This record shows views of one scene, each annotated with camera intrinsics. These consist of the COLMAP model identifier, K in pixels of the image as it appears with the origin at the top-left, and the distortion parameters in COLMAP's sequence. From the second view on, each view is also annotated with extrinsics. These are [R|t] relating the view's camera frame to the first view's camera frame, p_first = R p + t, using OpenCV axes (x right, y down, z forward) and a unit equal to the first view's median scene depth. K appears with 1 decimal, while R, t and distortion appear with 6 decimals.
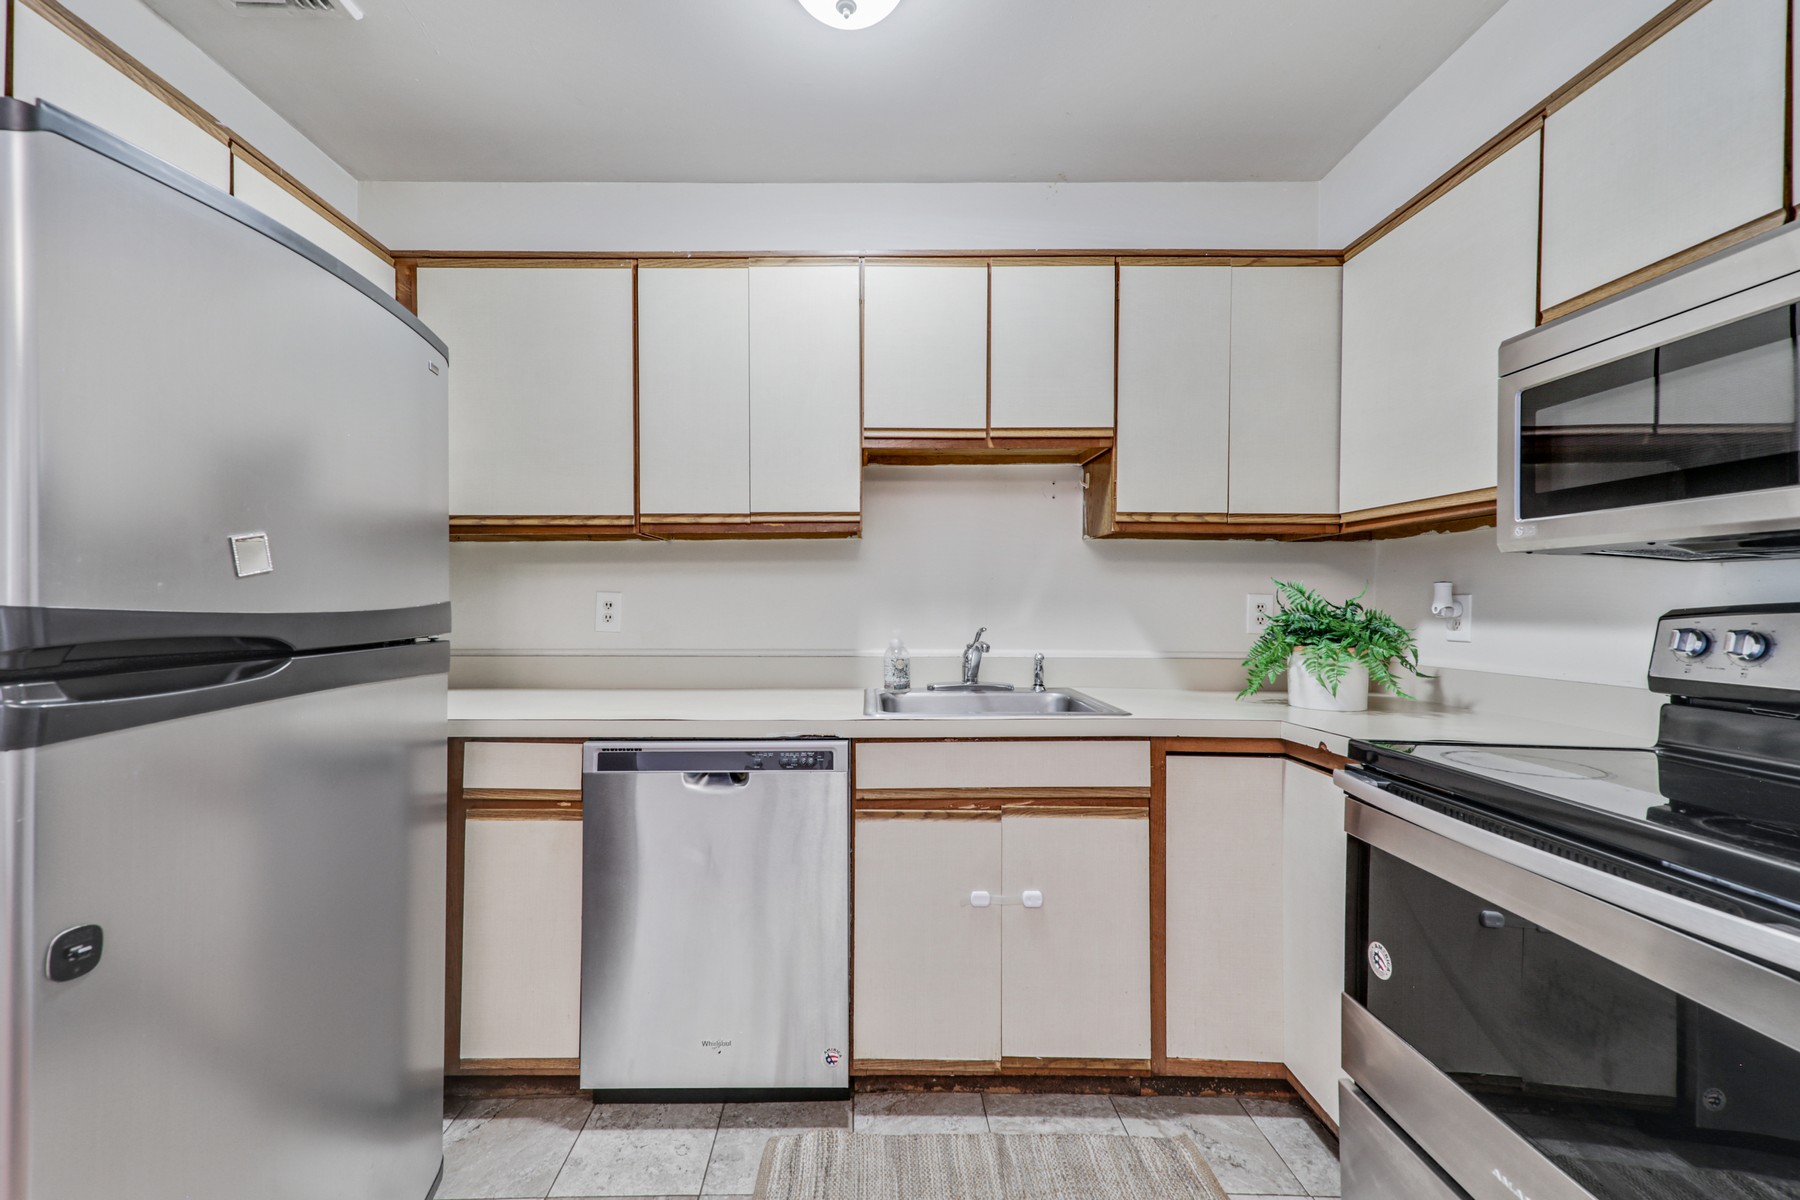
lens RADIAL K [[752.4, 0, 882.0], [0, 752.4, 593.0], [0, 0, 1]] dist [0.027752, -0.005474]
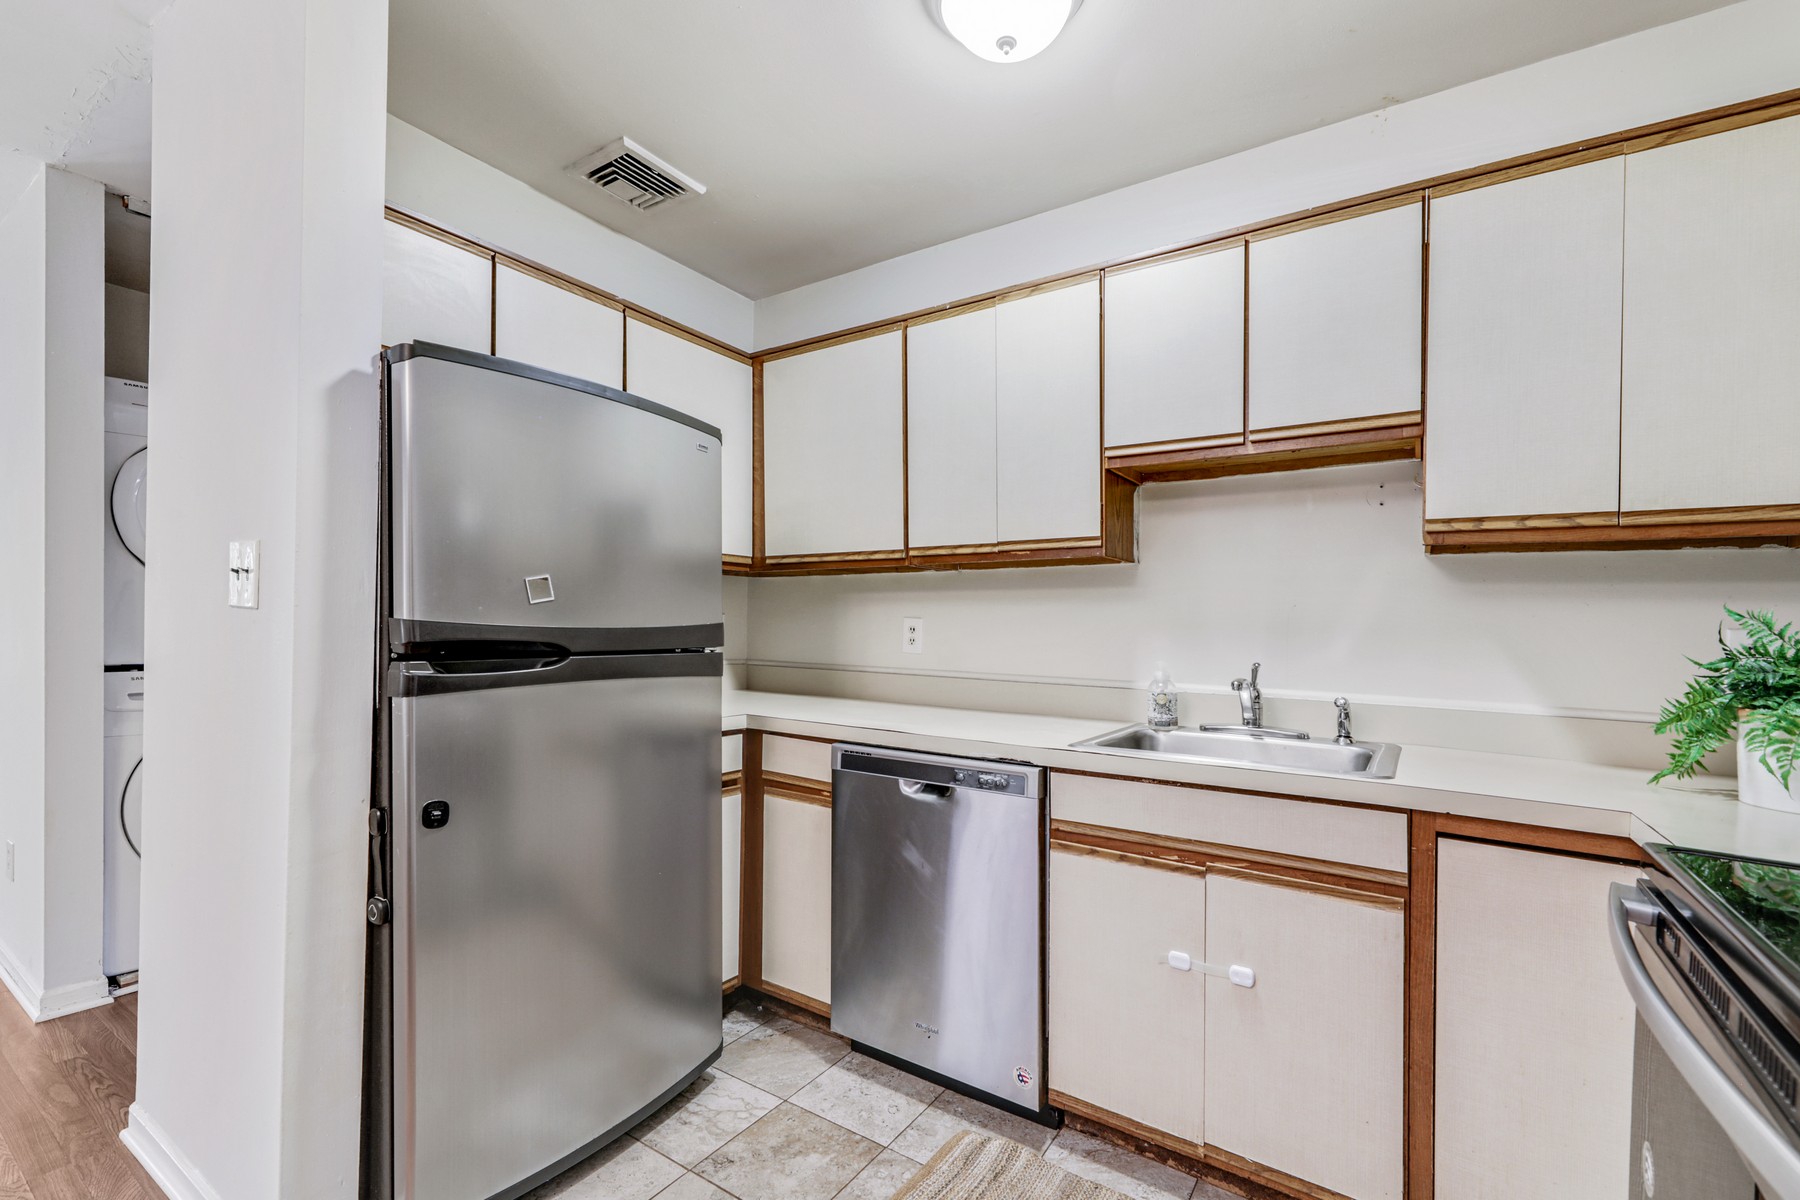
lens RADIAL K [[771.7, 0, 891.2], [0, 771.7, 629.3], [0, 0, 1]] dist [0.015217, -0.006192]
pose [[0.831535, 0.016885, -0.555216, 0.345821], [-0.011671, 0.999848, 0.012929, 0.001420], [0.555350, -0.004271, 0.831606, 0.041287]]
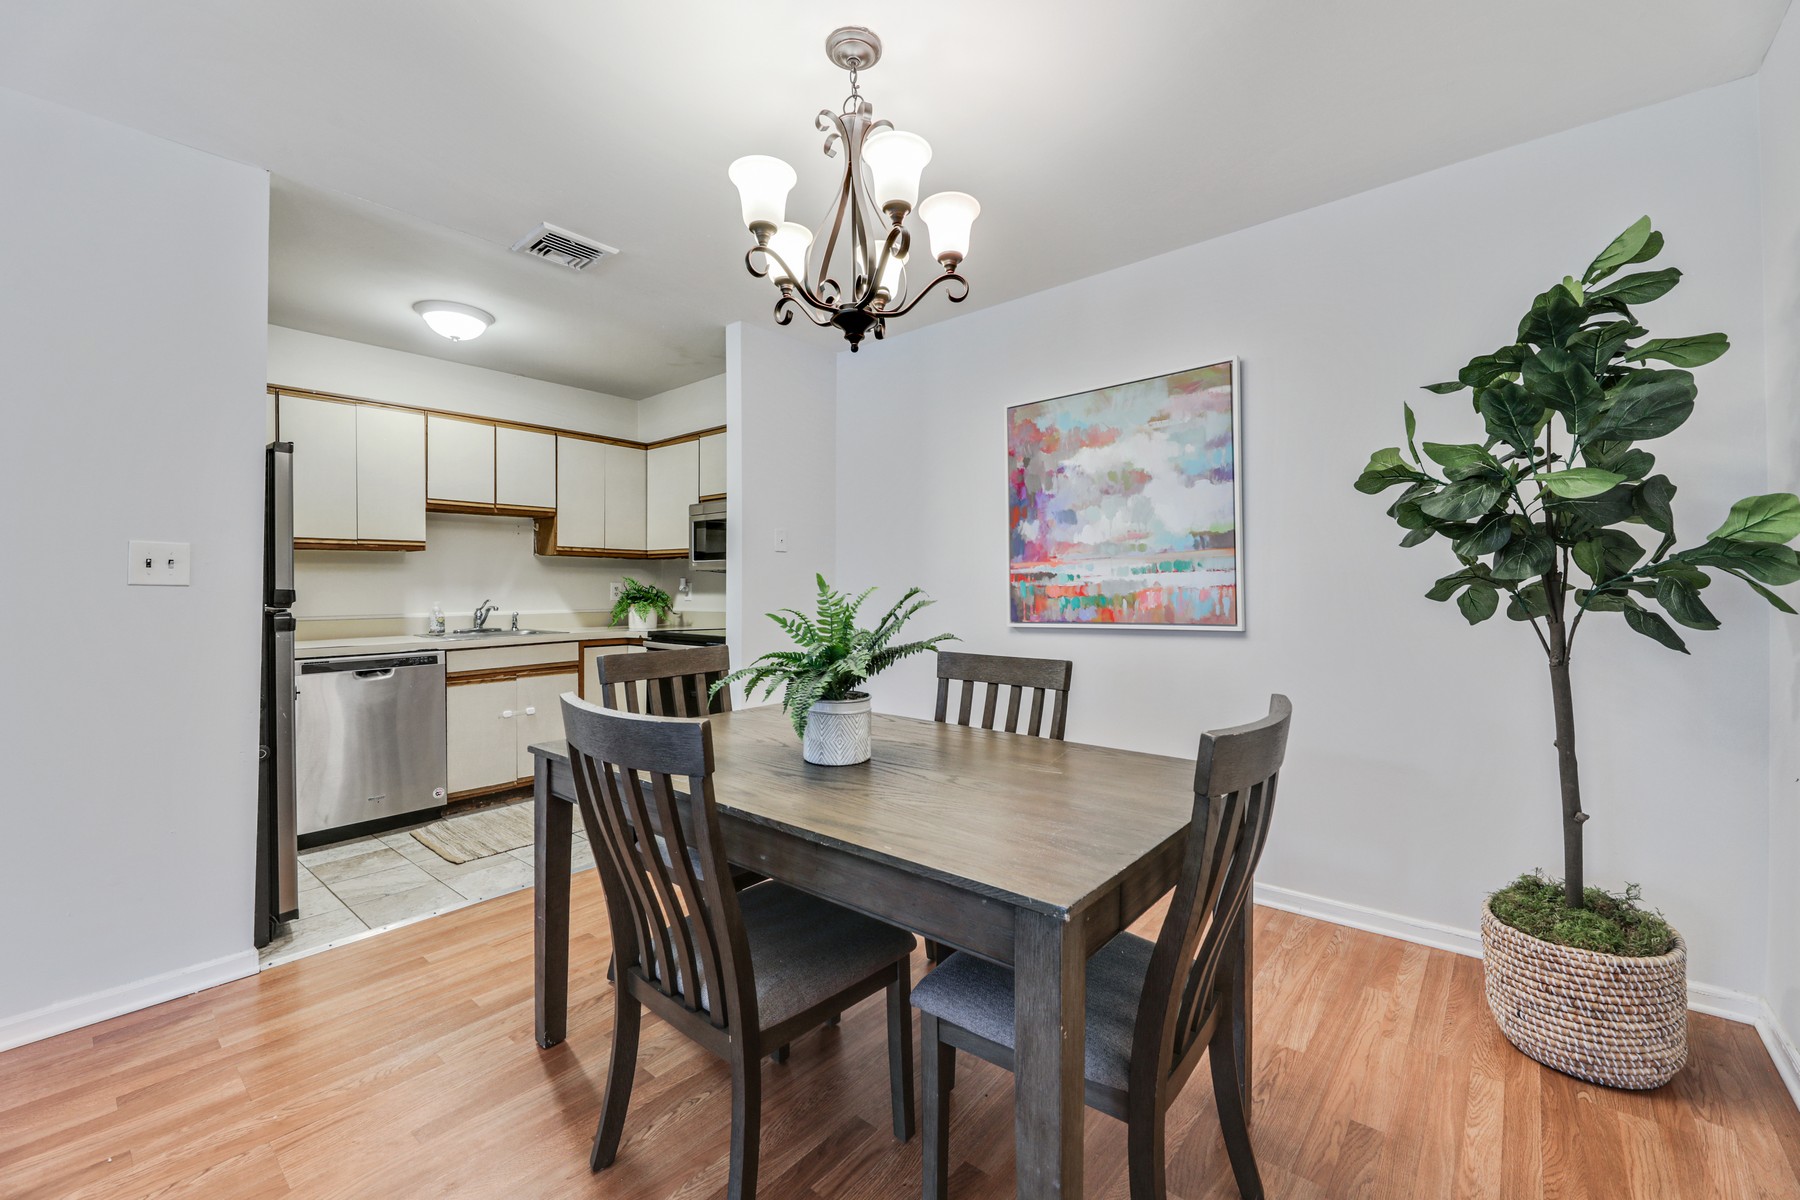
lens RADIAL K [[738.8, 0, 904.4], [0, 738.8, 584.5], [0, 0, 1]] dist [0.000755, -0.000383]
pose [[0.640809, -0.002160, 0.767697, -0.817404], [-0.005126, 0.999962, 0.007092, -0.016726], [-0.767683, -0.008481, 0.640773, -1.367762]]
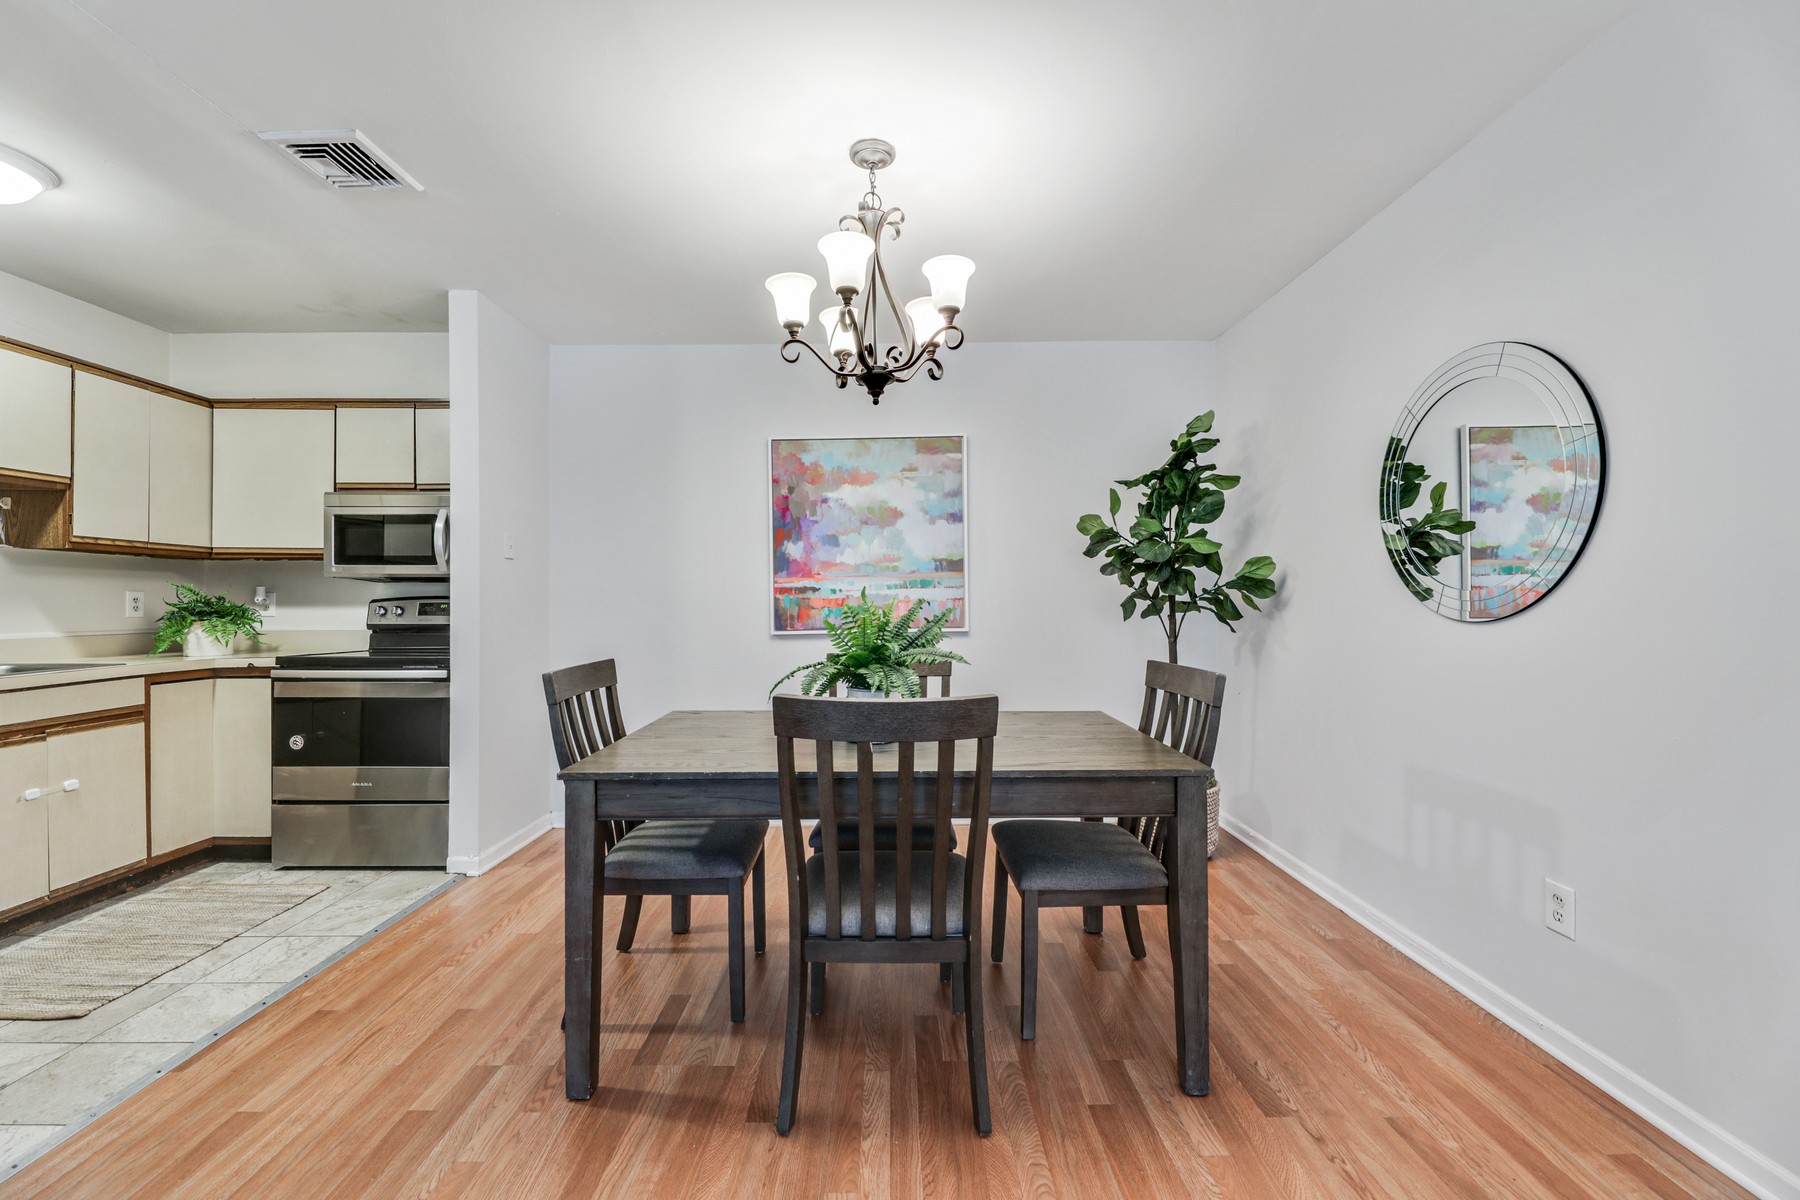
lens RADIAL K [[727.8, 0, 897.9], [0, 727.8, 597.4], [0, 0, 1]] dist [0.003652, -0.004680]
pose [[-0.012947, -0.000467, 0.999916, -1.303610], [-0.012887, 0.999917, 0.000300, -0.008396], [-0.999833, -0.012882, -0.012952, -0.681068]]
